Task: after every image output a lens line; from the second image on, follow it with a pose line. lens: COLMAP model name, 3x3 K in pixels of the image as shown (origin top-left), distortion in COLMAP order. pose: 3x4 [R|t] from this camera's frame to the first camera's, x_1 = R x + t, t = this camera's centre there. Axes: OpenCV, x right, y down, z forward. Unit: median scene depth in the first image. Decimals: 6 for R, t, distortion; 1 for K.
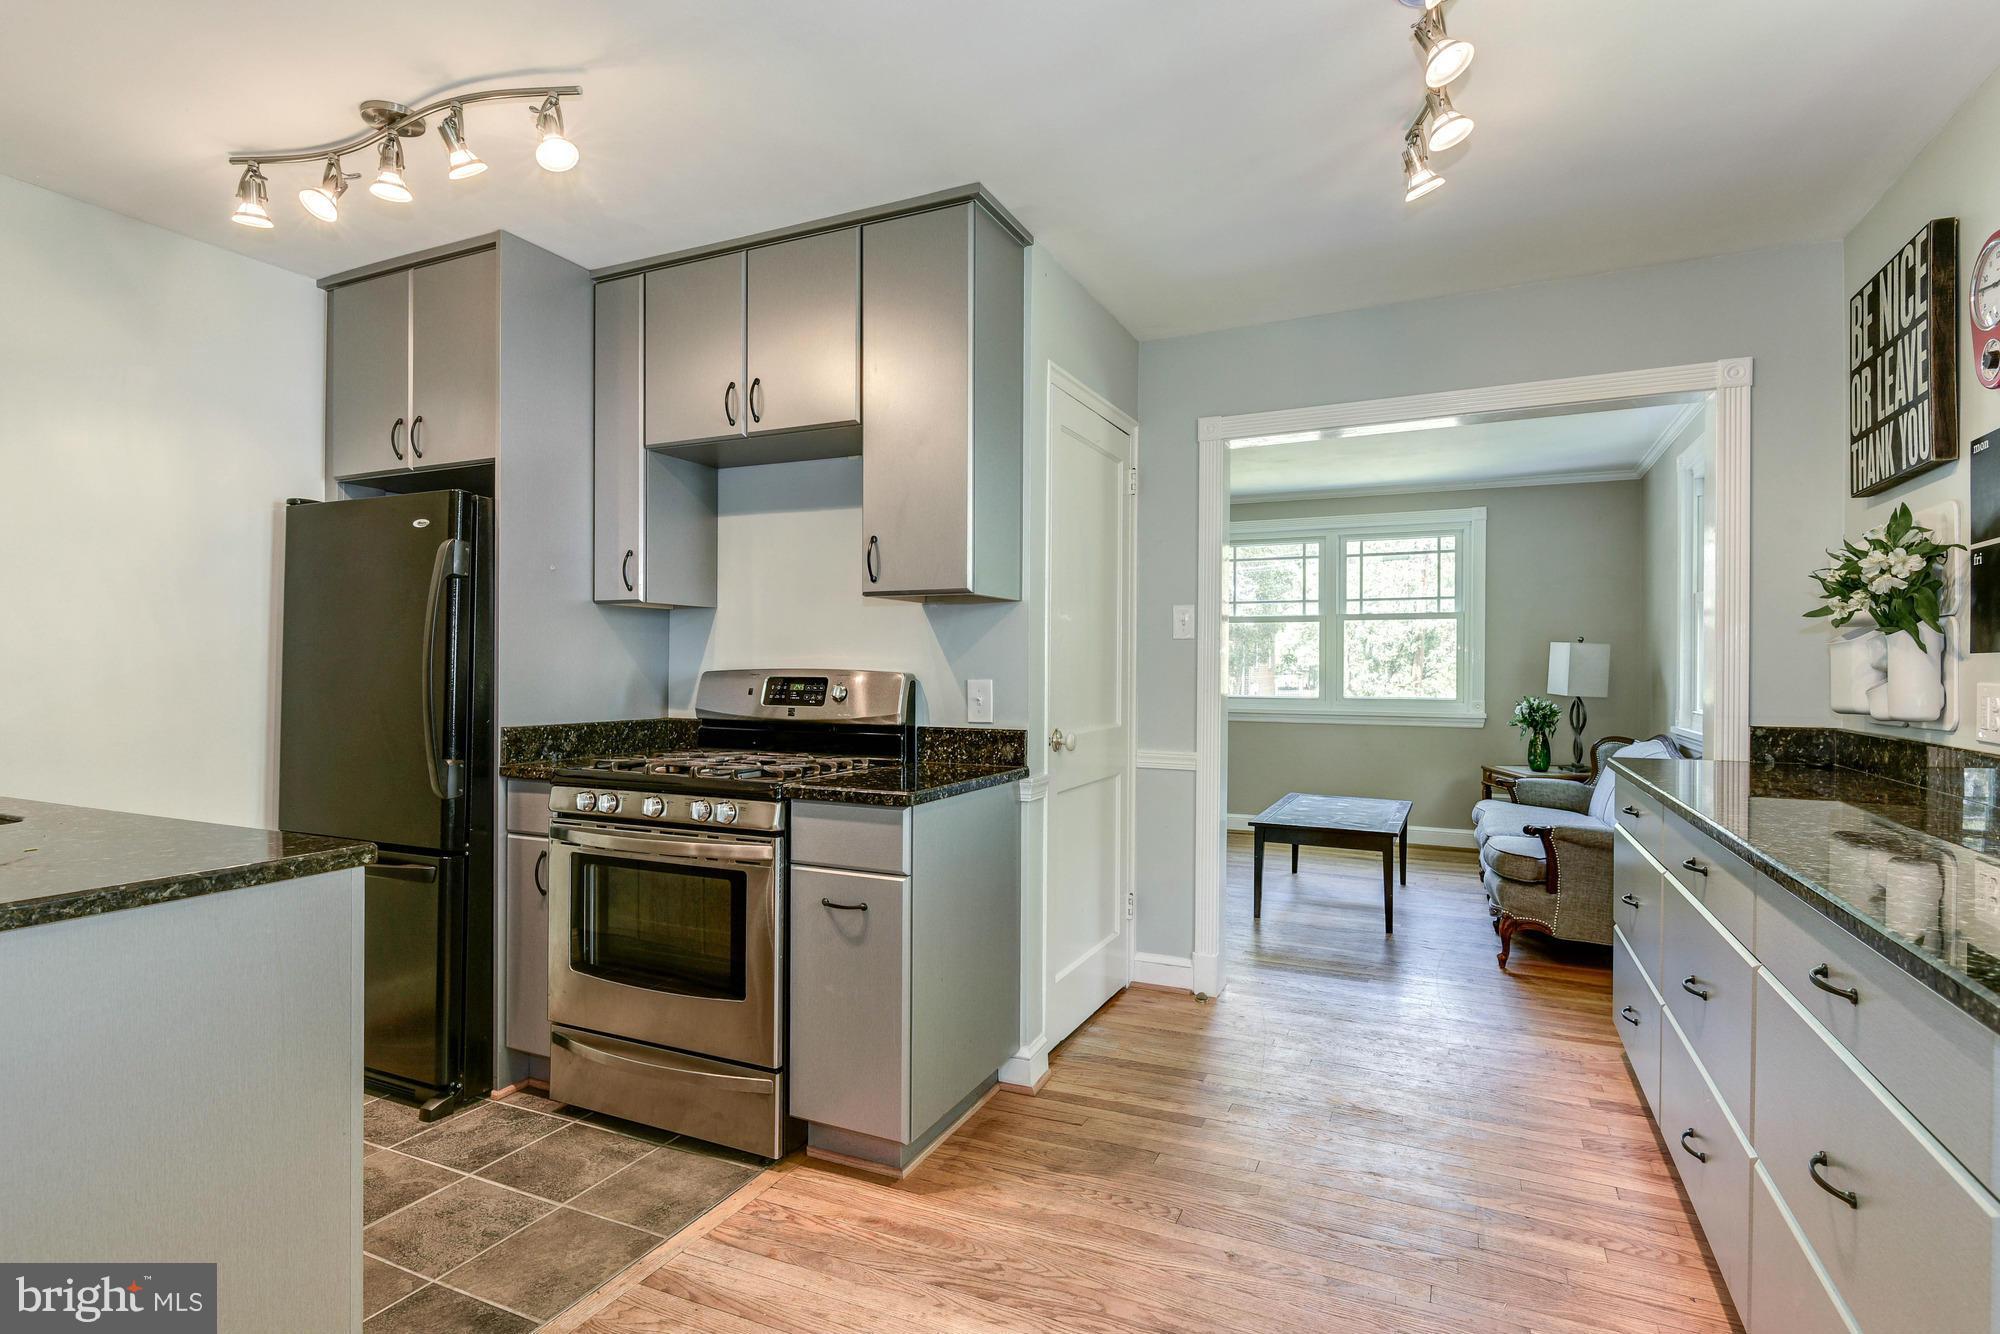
lens RADIAL K [[1000.4, 0, 1000.0], [0, 1000.4, 667.0], [0, 0, 1]] dist [0.001751, 0.000430]
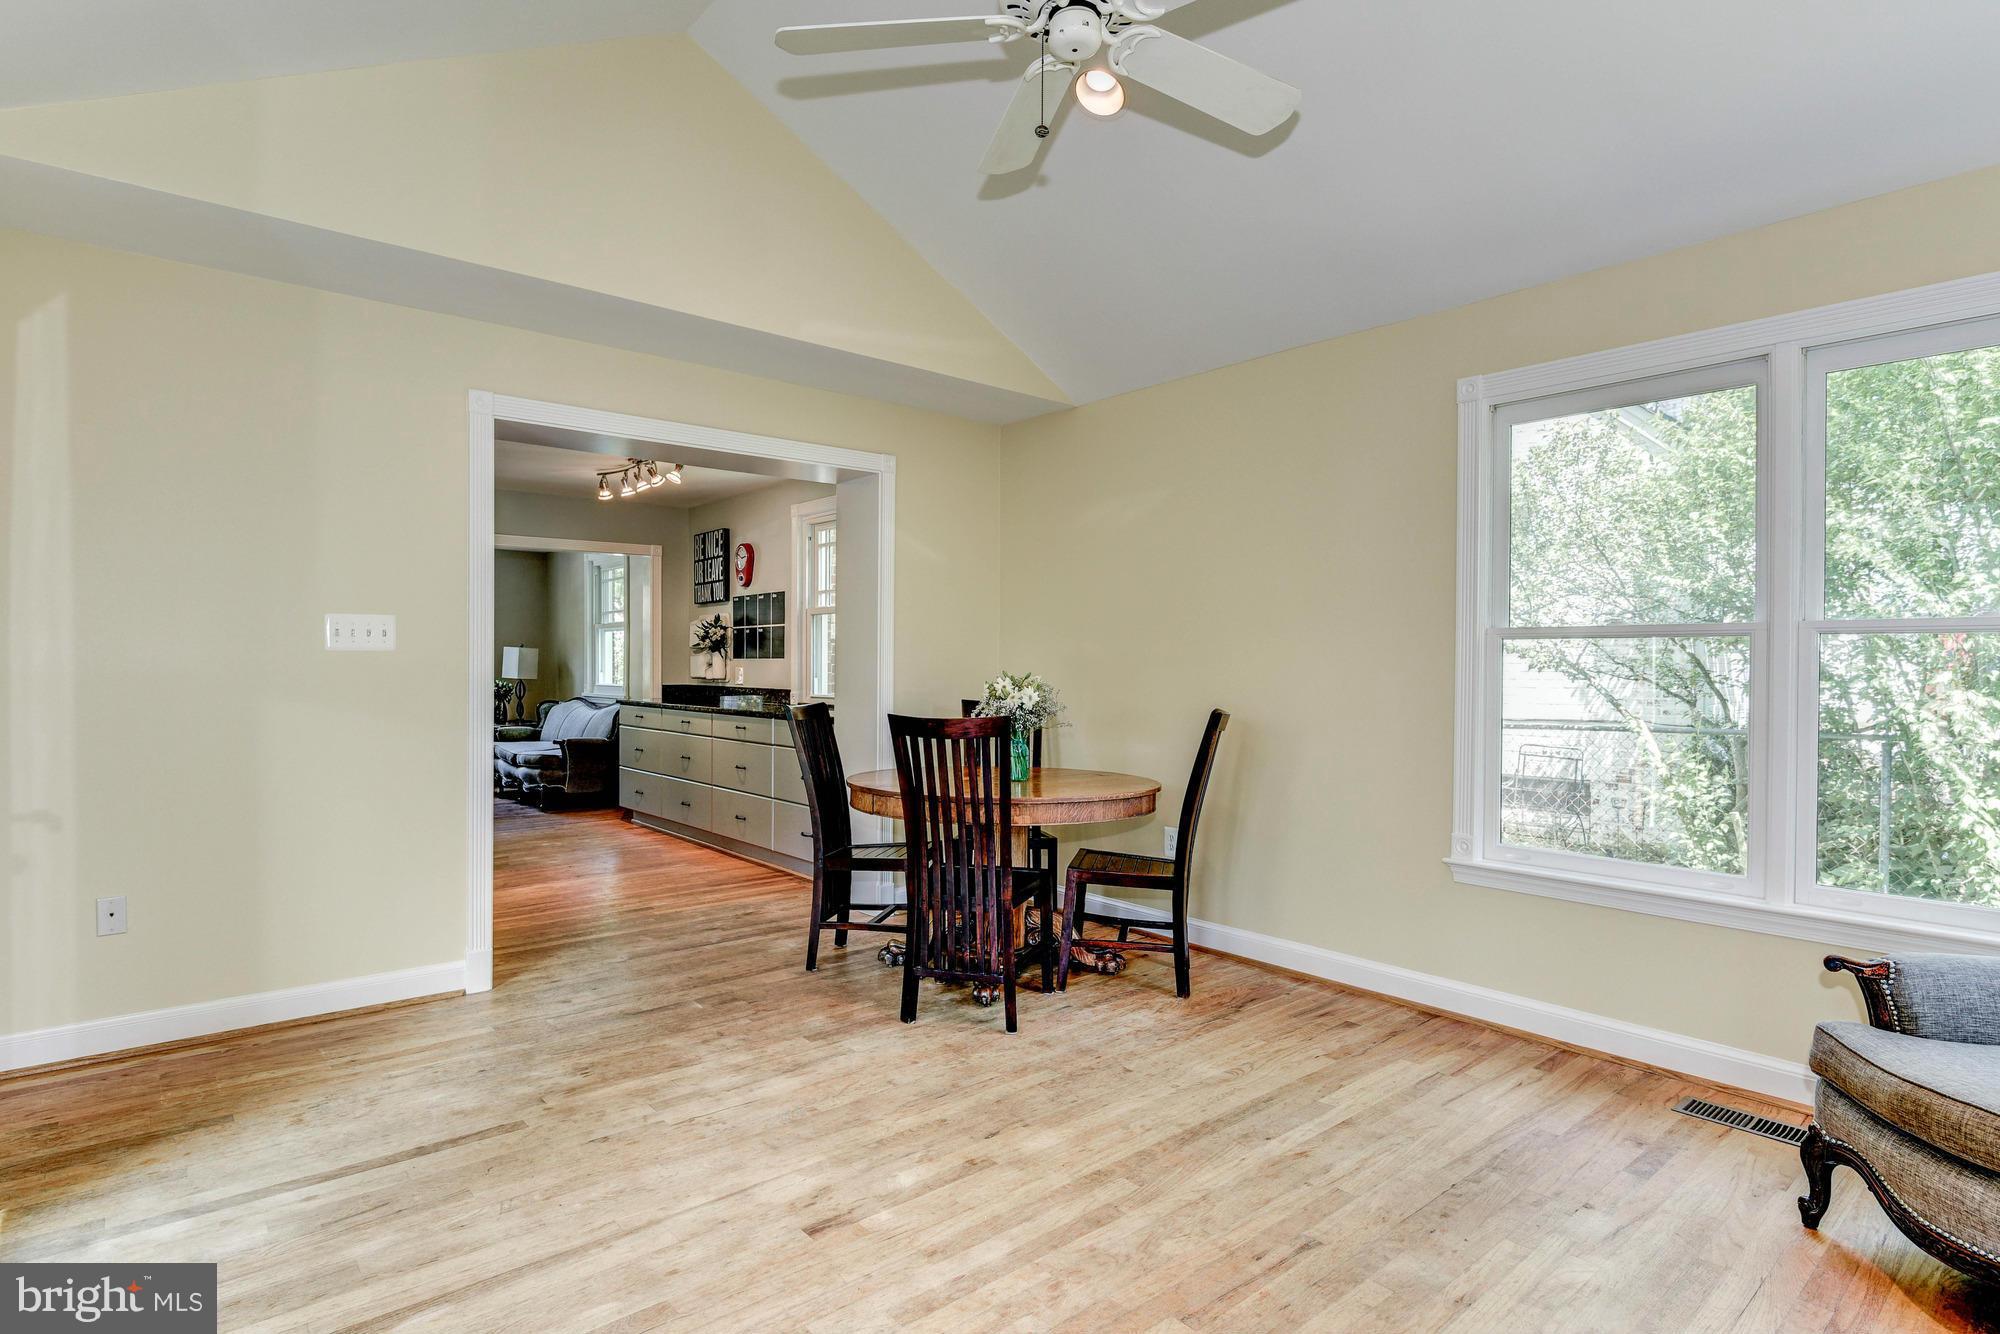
lens RADIAL K [[1020.4, 0, 1000.0], [0, 1020.4, 667.0], [0, 0, 1]] dist [0.003765, -0.012050]
pose [[0.416633, -0.005710, 0.909057, -0.998240], [-0.001314, 0.999975, 0.006883, -0.006148], [-0.909074, -0.004062, 0.416615, -0.702132]]
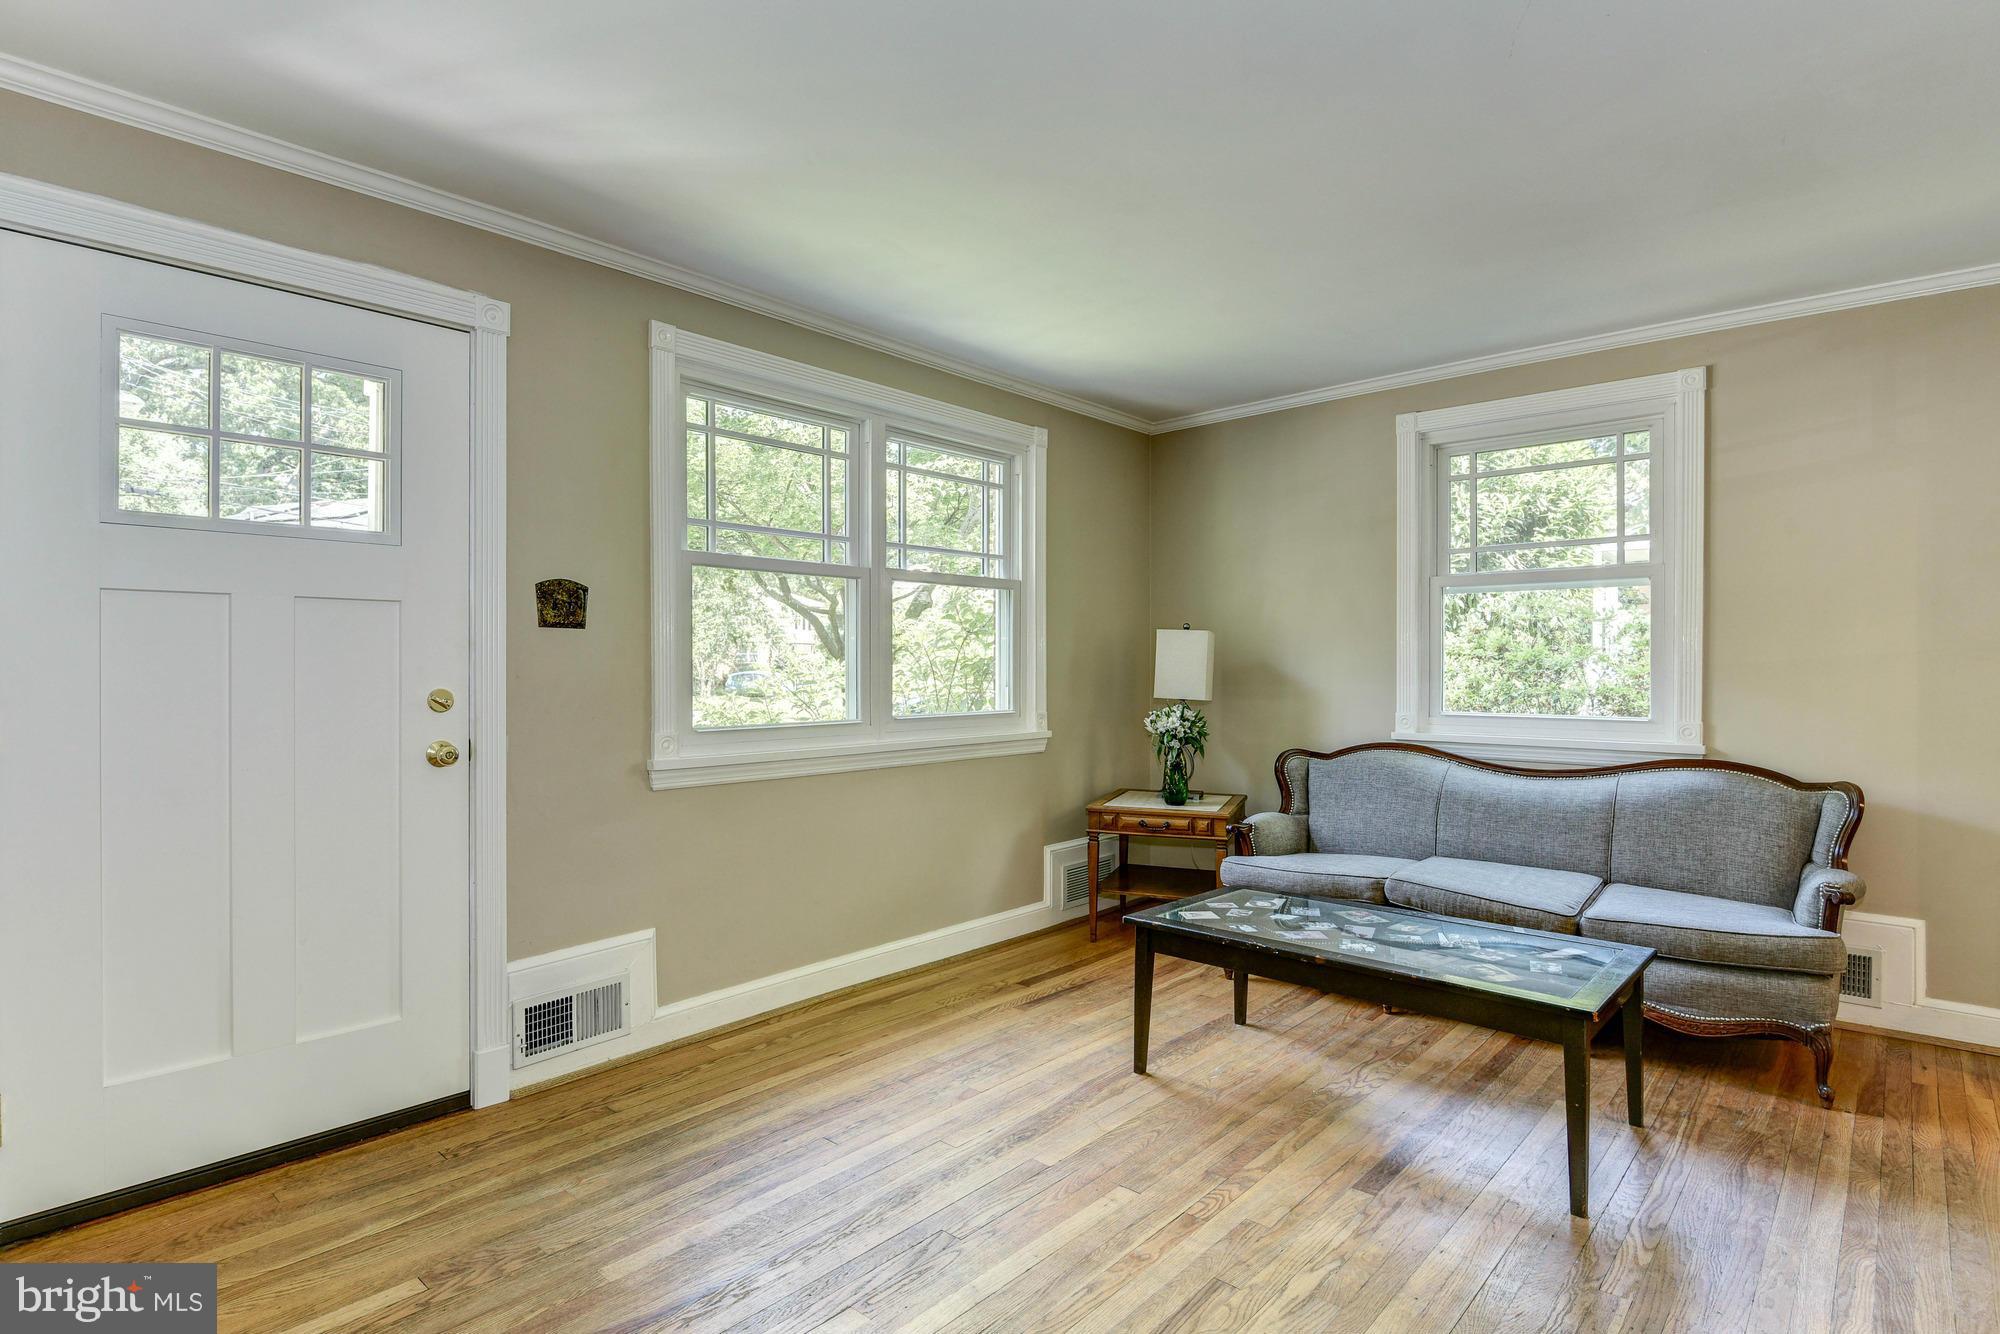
lens RADIAL K [[1020.4, 0, 1000.0], [0, 1020.4, 667.0], [0, 0, 1]] dist [0.003765, -0.012050]
pose [[0.294455, -0.008843, 0.955624, -0.325133], [0.000601, 0.999959, 0.009068, -0.004602], [-0.955665, -0.002096, 0.294448, 1.362107]]
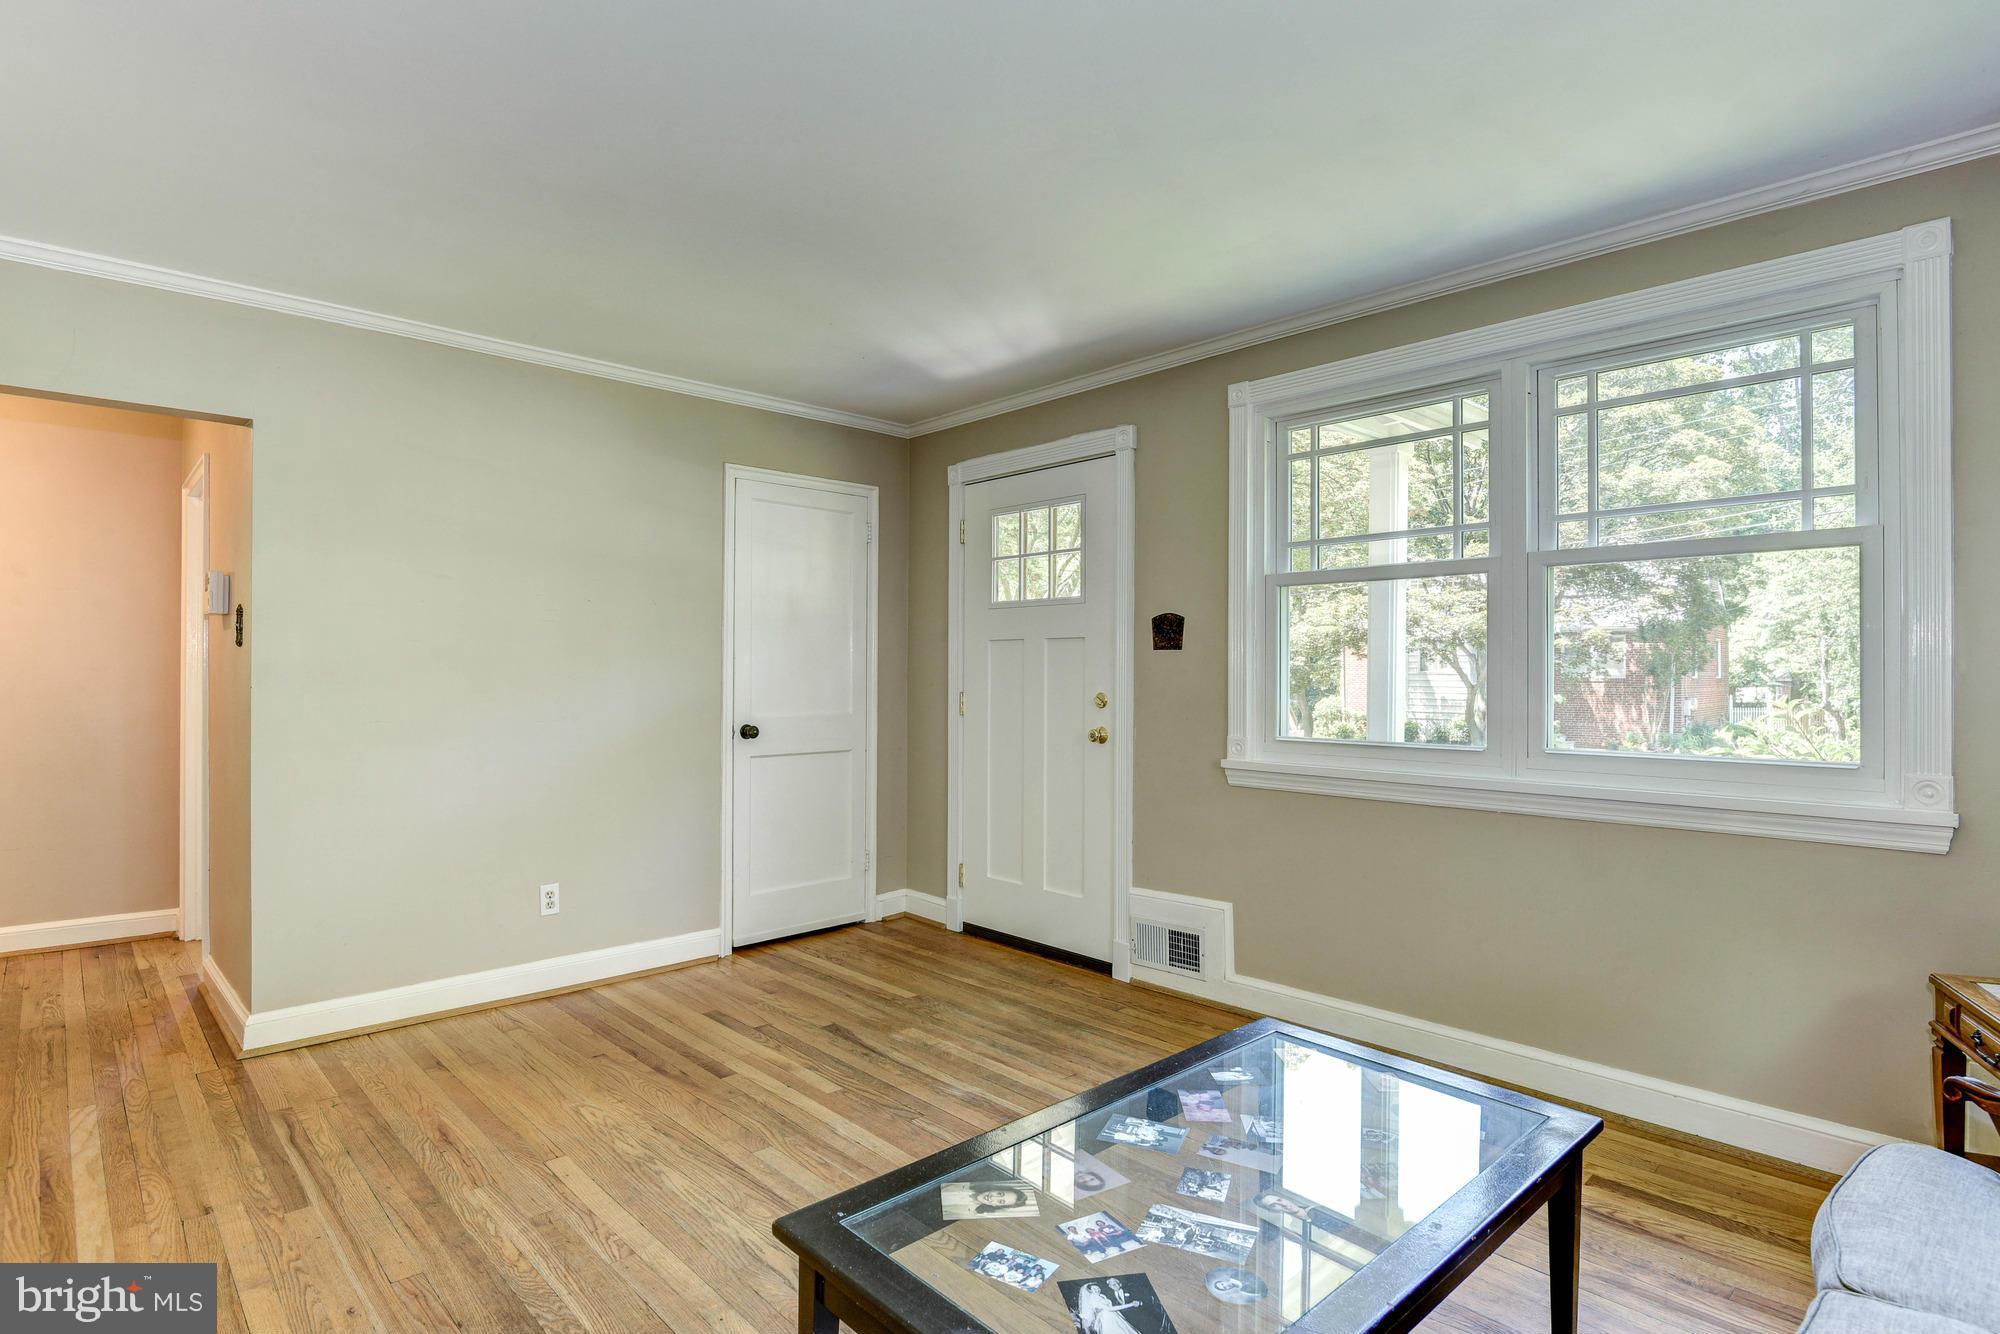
lens RADIAL K [[1012.7, 0, 1000.0], [0, 1012.7, 667.0], [0, 0, 1]] dist [-0.008011, -0.000972]
pose [[0.927593, -0.004681, -0.373562, 0.510137], [0.001130, 0.999952, -0.009726, -0.000455], [0.373590, 0.008599, 0.927554, 0.914868]]
